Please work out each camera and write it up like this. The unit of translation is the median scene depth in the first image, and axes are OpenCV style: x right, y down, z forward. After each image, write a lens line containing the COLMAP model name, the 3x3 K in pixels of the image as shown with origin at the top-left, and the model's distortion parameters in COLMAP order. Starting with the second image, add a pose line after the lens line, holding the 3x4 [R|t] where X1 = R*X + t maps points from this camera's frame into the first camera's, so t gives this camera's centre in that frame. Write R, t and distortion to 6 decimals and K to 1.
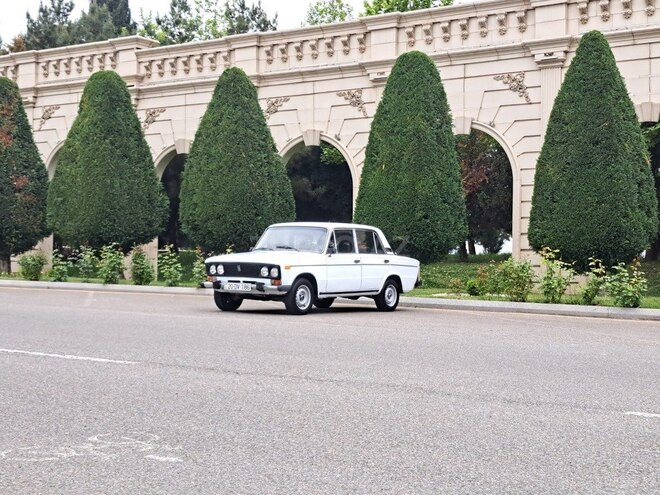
lens RADIAL K [[1074.0, 0, 341.4], [0, 1074.0, 247.4], [0, 0, 1]] dist [0.281163, -1.247450]
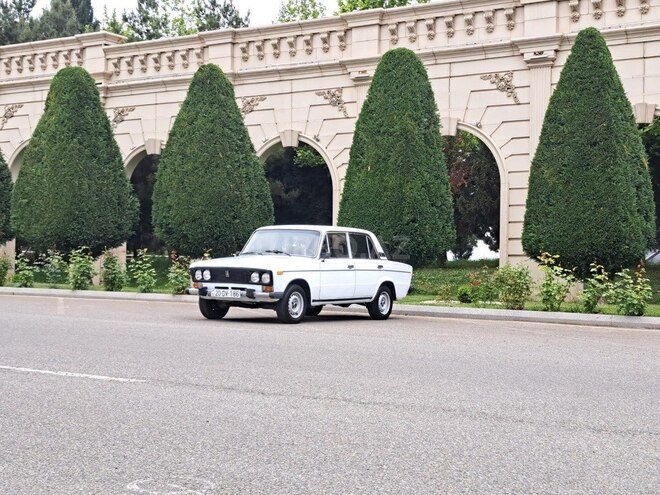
lens RADIAL K [[1074.9, 0, 338.4], [0, 1074.9, 256.2], [0, 0, 1]] dist [0.262169, -1.062807]
pose [[0.999323, 0.003137, 0.036648, -0.022975], [-0.003235, 0.999991, 0.002629, 0.000969], [-0.036639, -0.002745, 0.999325, 0.042536]]
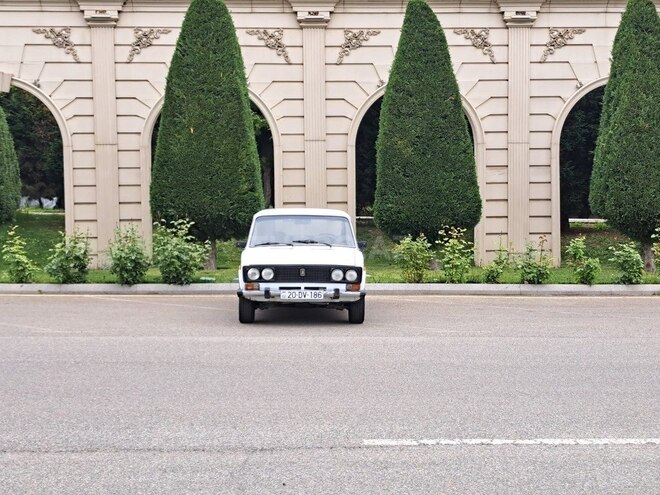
lens RADIAL K [[1073.2, 0, 333.5], [0, 1073.2, 256.0], [0, 0, 1]] dist [0.284111, -1.246890]
pose [[0.799445, -0.046574, 0.598931, -0.391341], [0.005121, 0.997482, 0.070730, -0.034837], [-0.600717, -0.053478, 0.797671, 0.235634]]
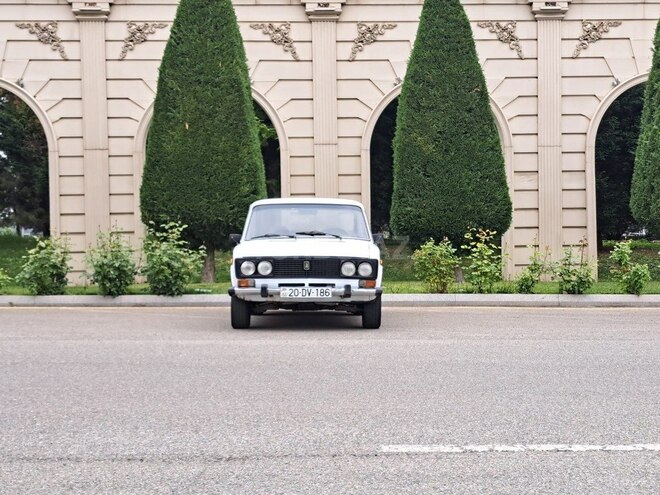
lens RADIAL K [[1077.5, 0, 342.1], [0, 1077.5, 258.8], [0, 0, 1]] dist [0.259331, -1.080423]
pose [[0.803139, -0.027645, 0.595150, -0.335087], [0.009027, 0.999373, 0.034240, -0.005438], [-0.595723, -0.022127, 0.802885, 0.306876]]
